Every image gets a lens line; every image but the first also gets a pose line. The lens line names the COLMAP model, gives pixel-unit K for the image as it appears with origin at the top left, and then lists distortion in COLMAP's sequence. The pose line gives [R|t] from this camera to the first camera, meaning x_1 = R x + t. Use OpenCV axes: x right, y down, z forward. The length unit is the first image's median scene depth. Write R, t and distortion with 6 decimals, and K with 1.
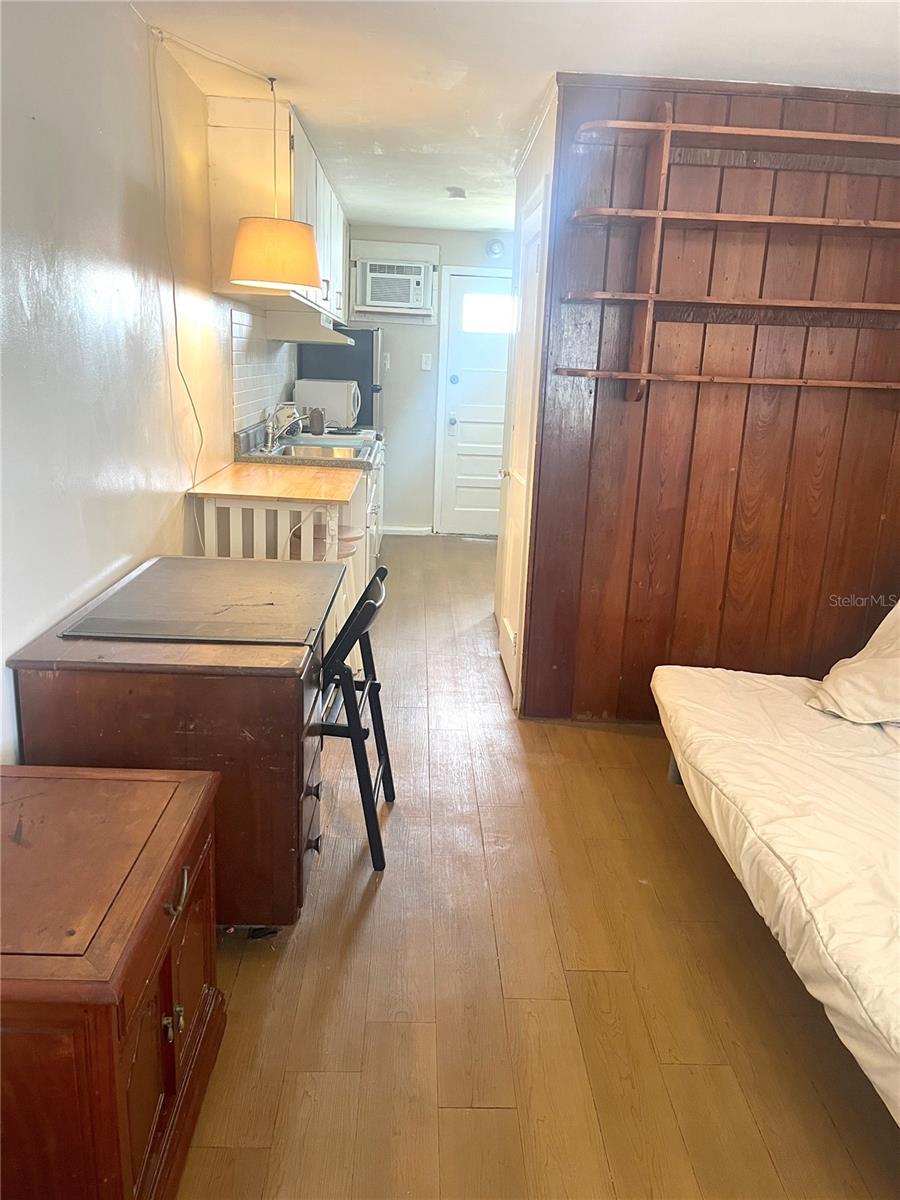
lens RADIAL K [[916.0, 0, 449.6], [0, 916.0, 608.1], [0, 0, 1]] dist [0.056148, -0.068744]
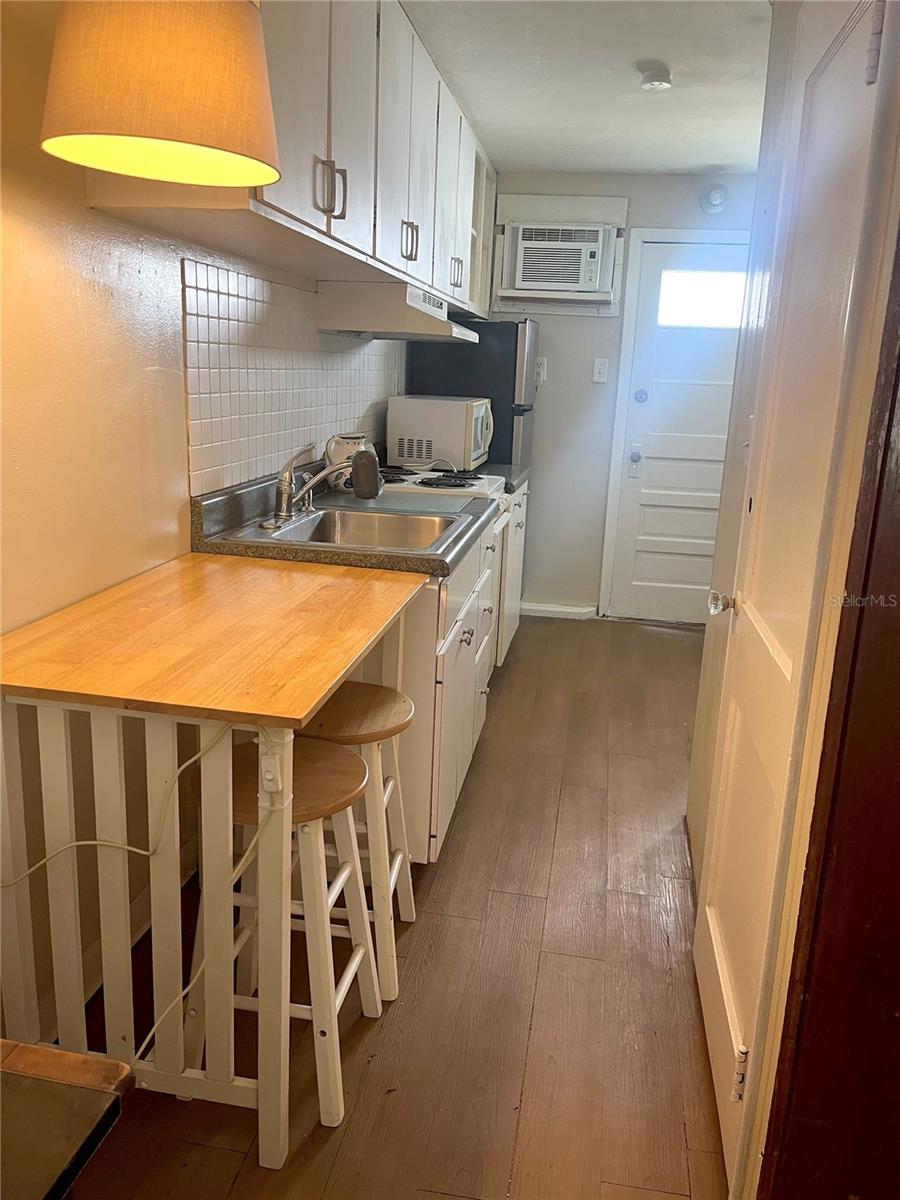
lens RADIAL K [[916.0, 0, 454.7], [0, 916.0, 600.5], [0, 0, 1]] dist [0.056148, -0.068744]
pose [[0.979596, 0.050123, -0.194627, 0.020787], [-0.054658, 0.998343, -0.017997, -0.158342], [0.193402, 0.028268, 0.980712, 0.627103]]
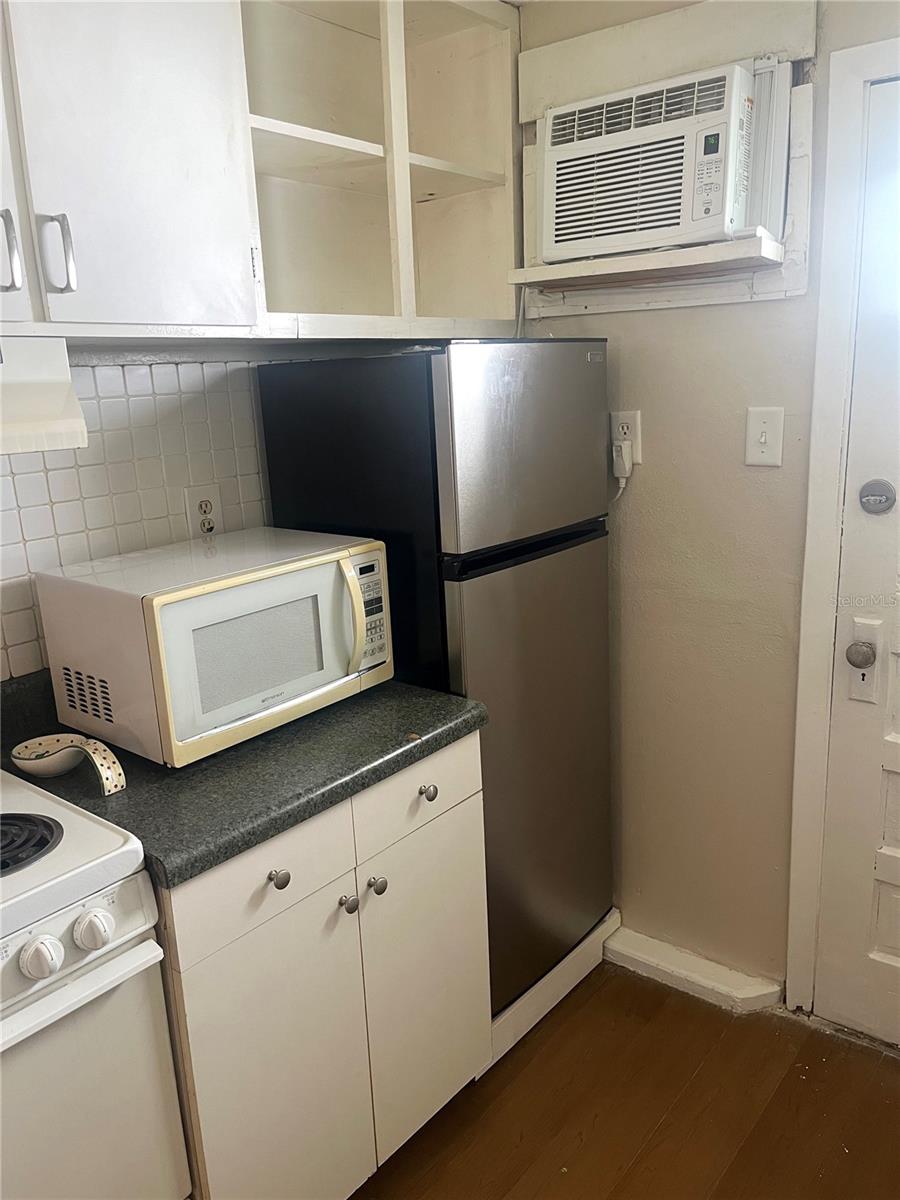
lens RADIAL K [[916.0, 0, 448.8], [0, 916.0, 600.3], [0, 0, 1]] dist [0.056148, -0.068744]
pose [[0.742652, 0.088798, -0.663764, 0.181090], [-0.099921, 0.994768, 0.021282, -0.432720], [0.662181, 0.050518, 0.747639, 1.476051]]
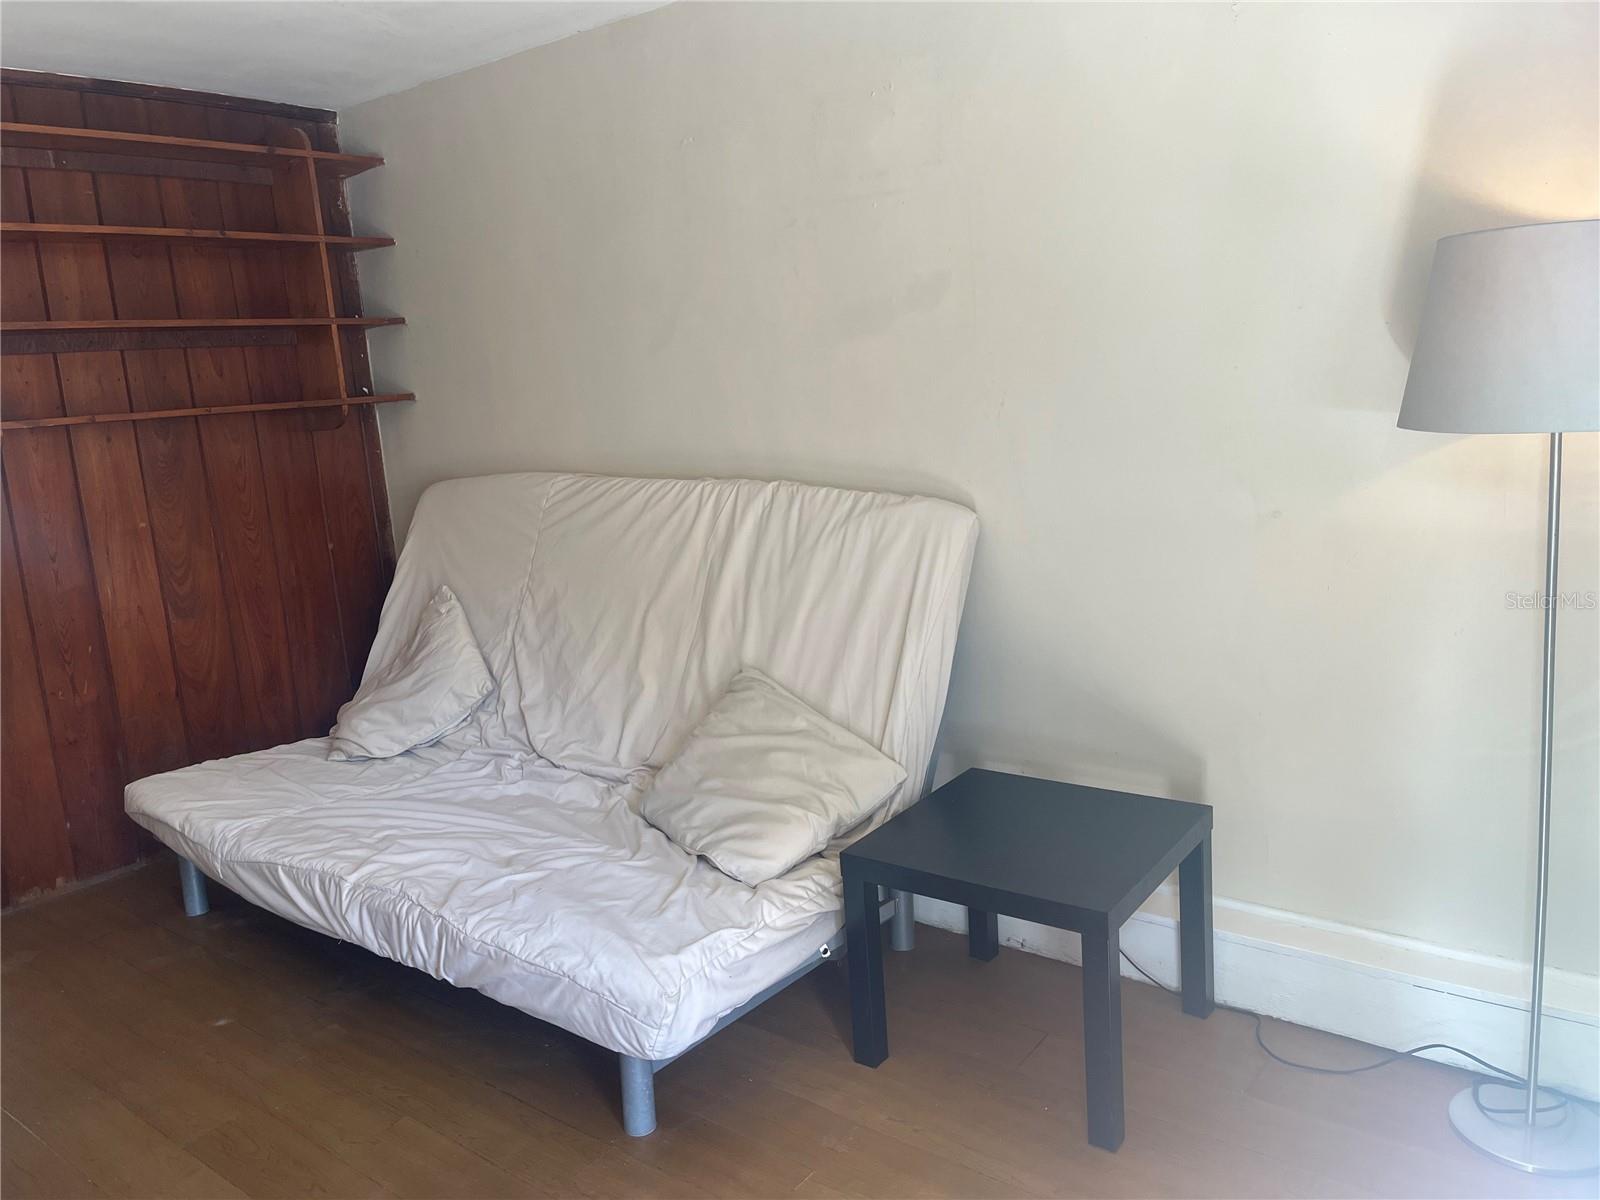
lens RADIAL K [[1221.4, 0, 800.4], [0, 1221.4, 585.5], [0, 0, 1]] dist [0.056148, -0.068744]
pose [[0.631955, -0.219379, 0.743307, -0.138567], [0.288889, 0.956657, 0.036735, 0.026295], [-0.719149, 0.191518, 0.667941, -0.121390]]
